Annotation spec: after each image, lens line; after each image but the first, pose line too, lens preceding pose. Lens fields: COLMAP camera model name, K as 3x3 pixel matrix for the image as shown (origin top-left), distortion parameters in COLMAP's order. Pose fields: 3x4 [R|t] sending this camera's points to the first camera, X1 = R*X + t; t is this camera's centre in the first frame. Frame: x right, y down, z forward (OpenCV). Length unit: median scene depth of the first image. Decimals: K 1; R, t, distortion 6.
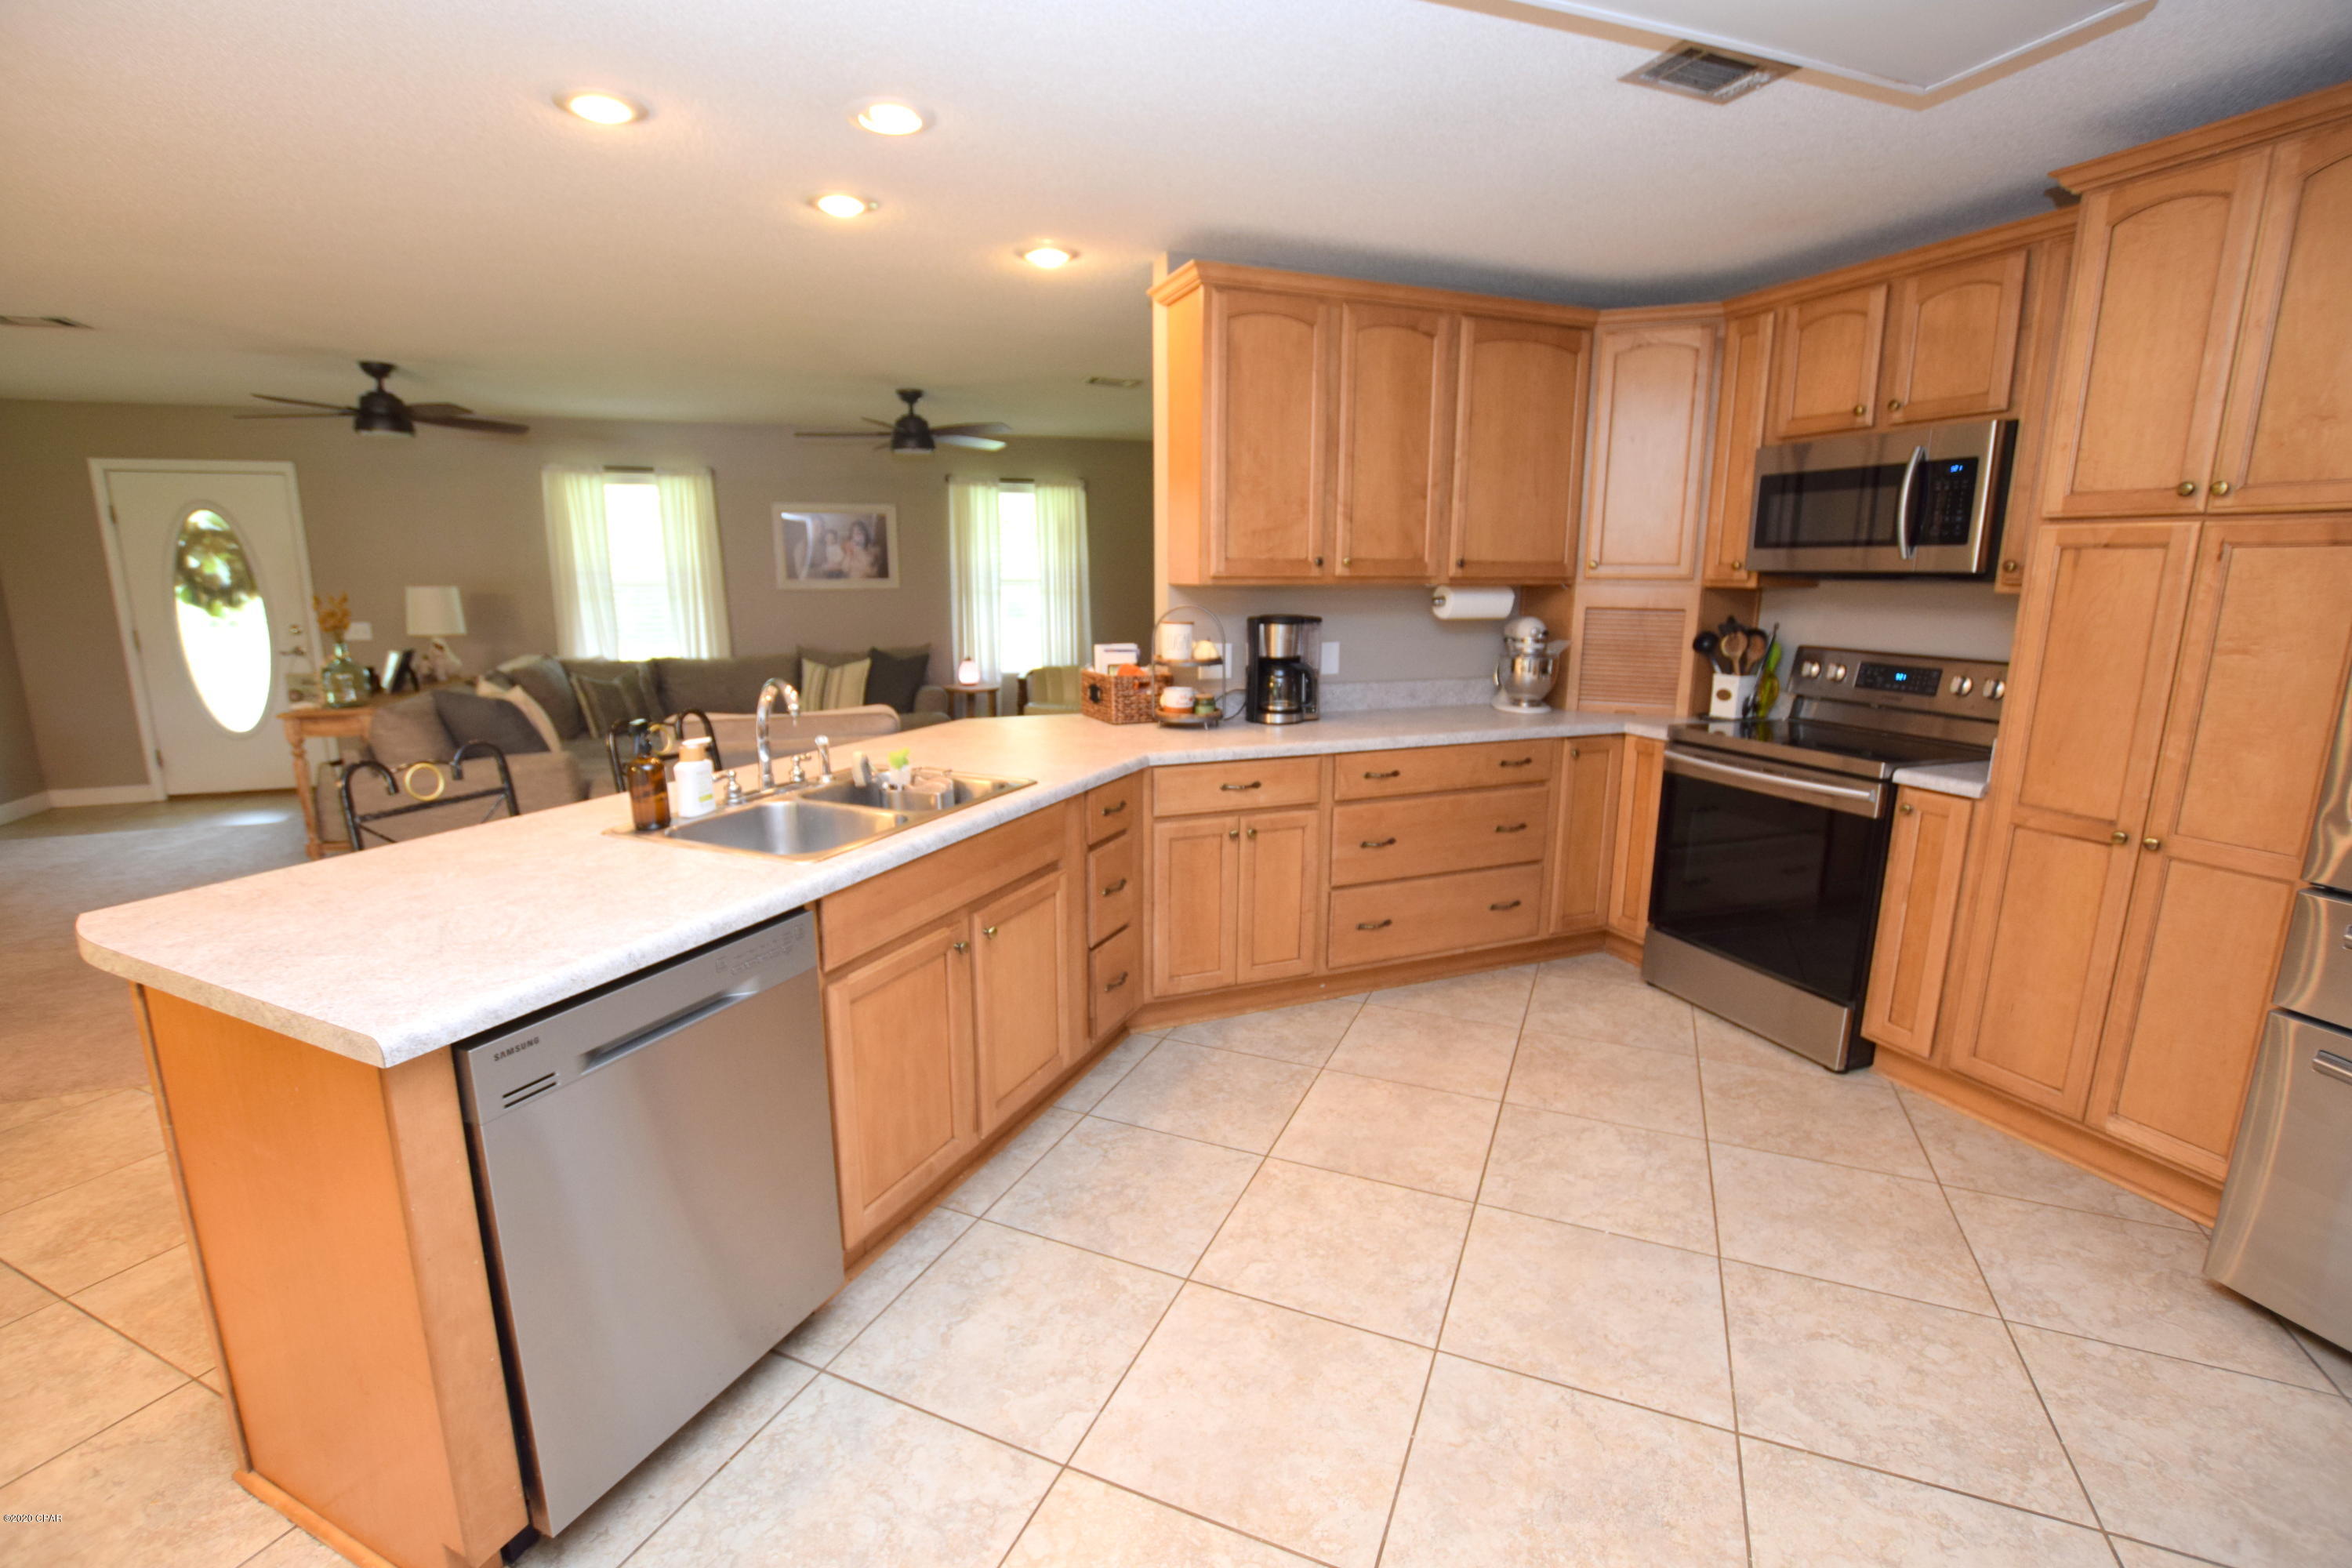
lens RADIAL K [[1051.3, 0, 1167.6], [0, 1051.3, 790.8], [0, 0, 1]] dist [-0.023279, 0.000550]
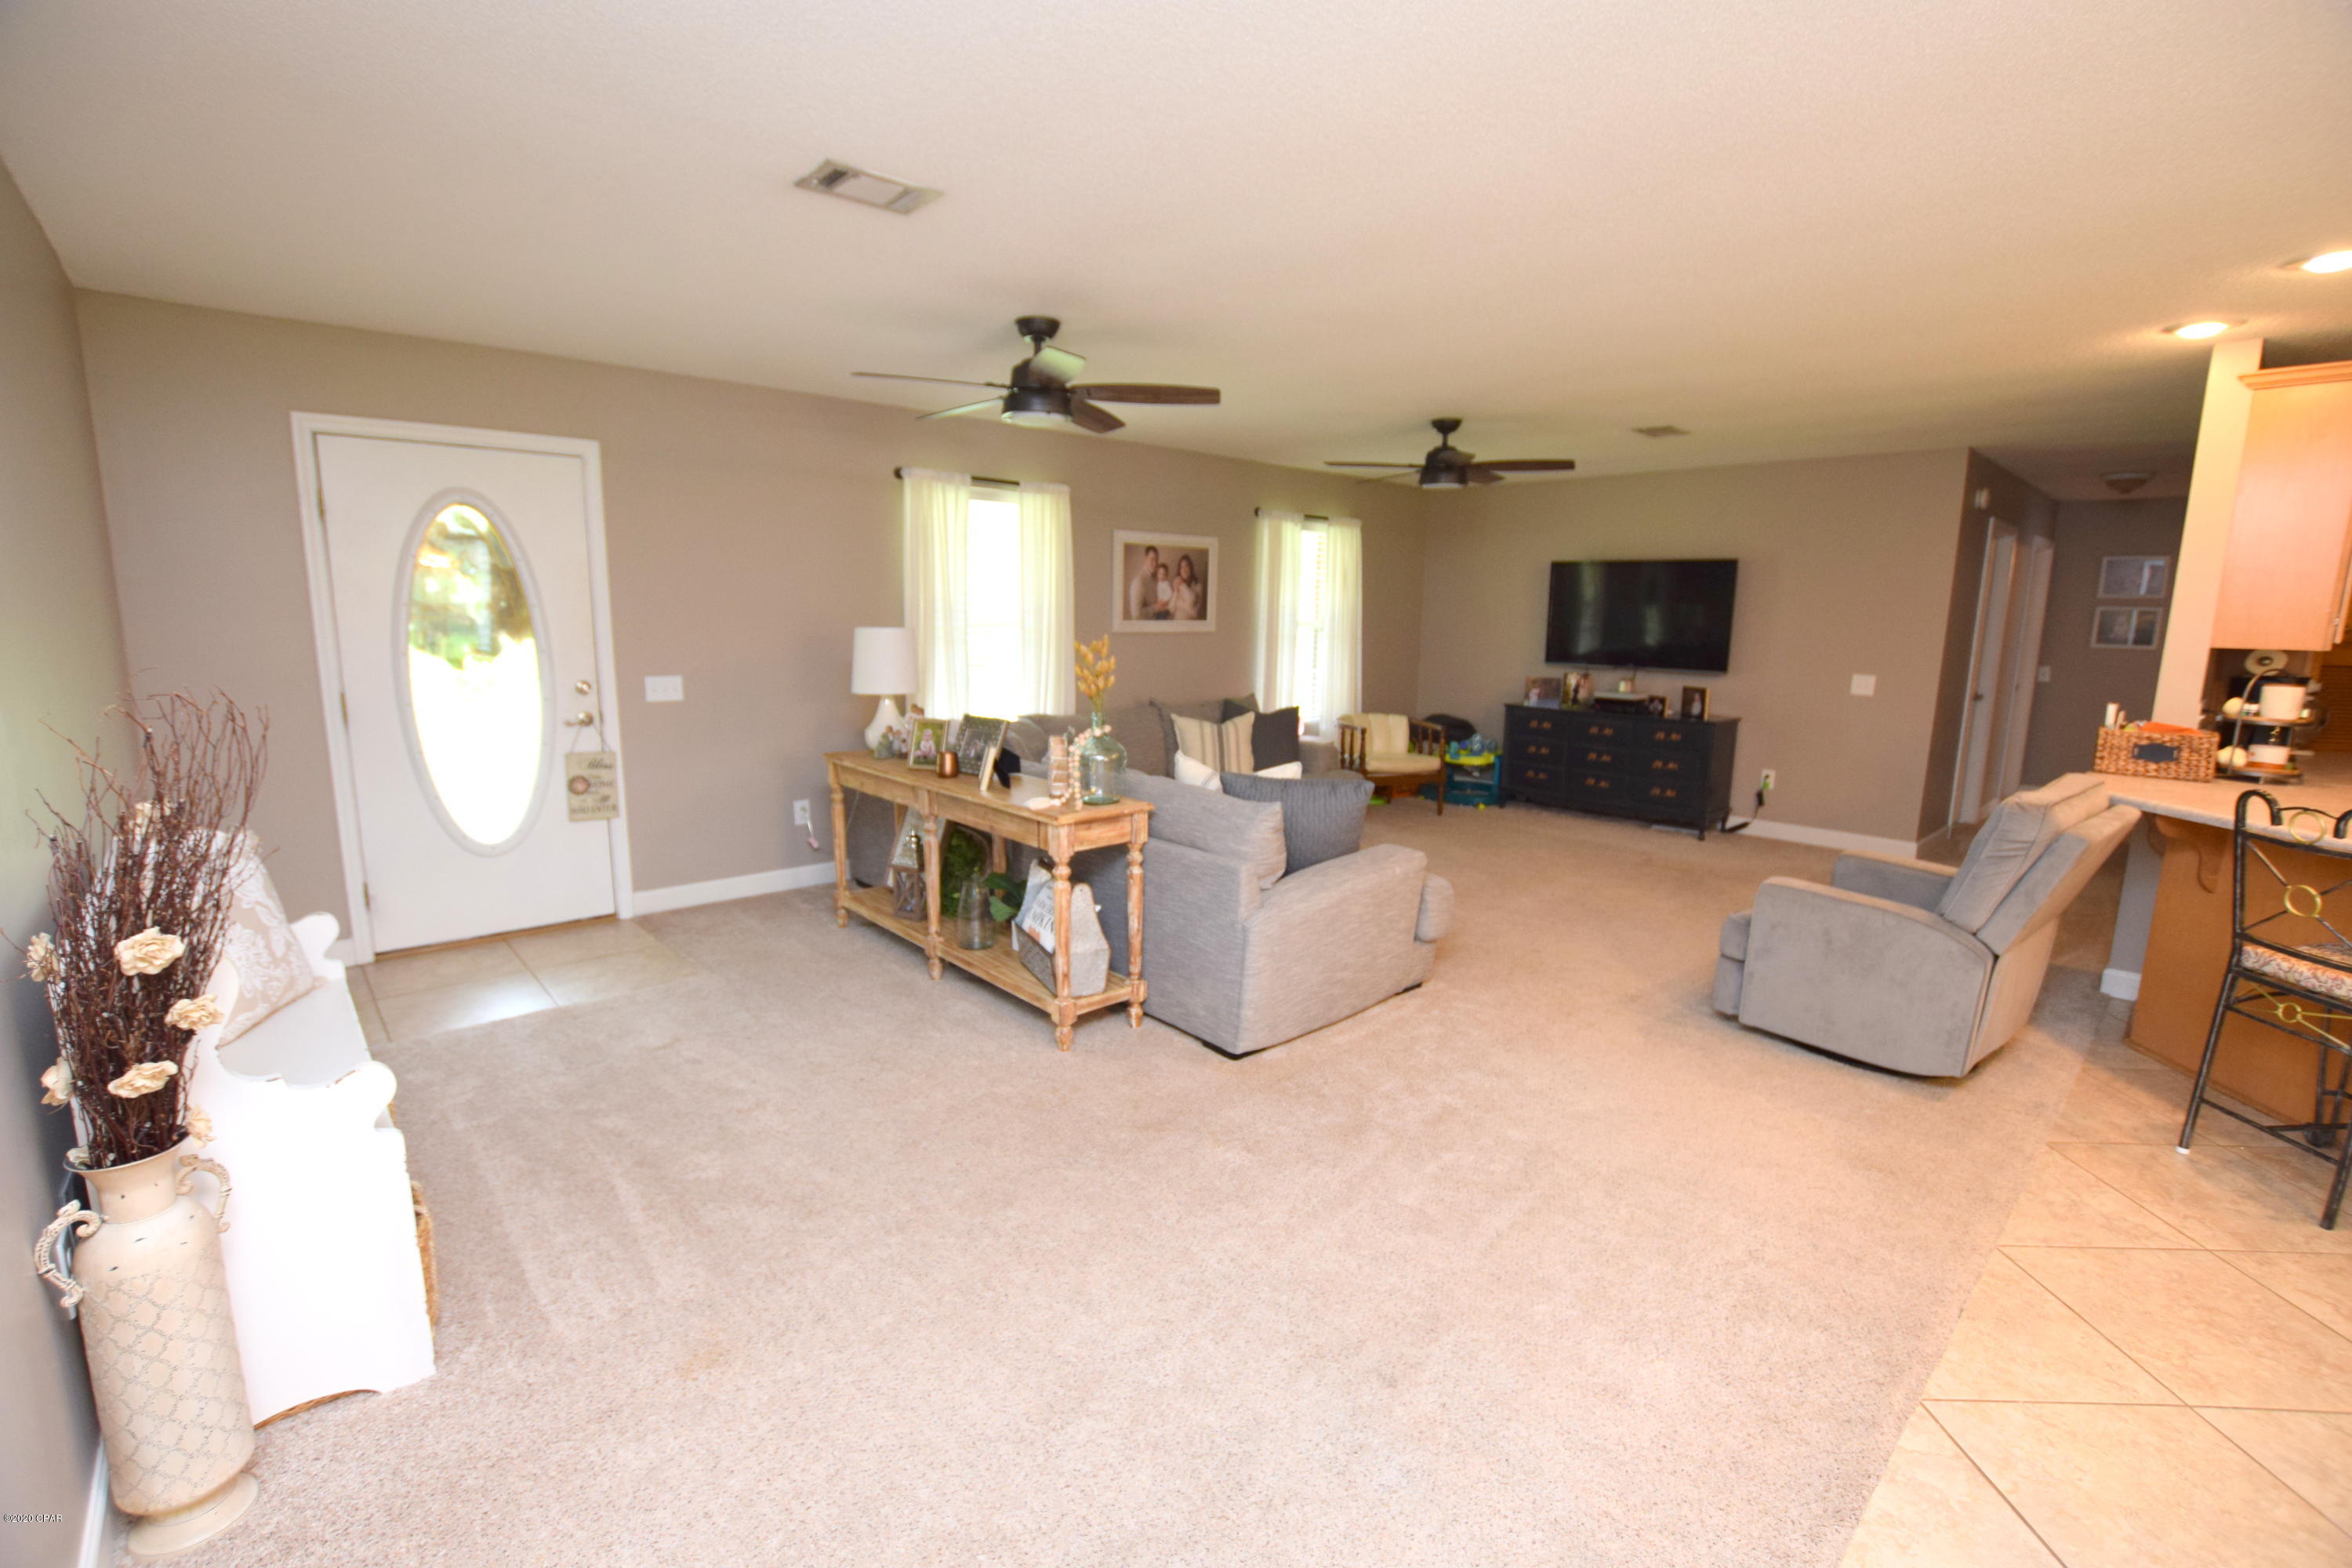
lens RADIAL K [[1051.3, 0, 1185.2], [0, 1051.3, 790.7], [0, 0, 1]] dist [-0.023279, 0.000550]
pose [[0.926854, -0.049933, 0.372086, -0.769626], [0.061247, 0.997949, -0.018642, -0.054414], [-0.370392, 0.040068, 0.928011, 0.236428]]
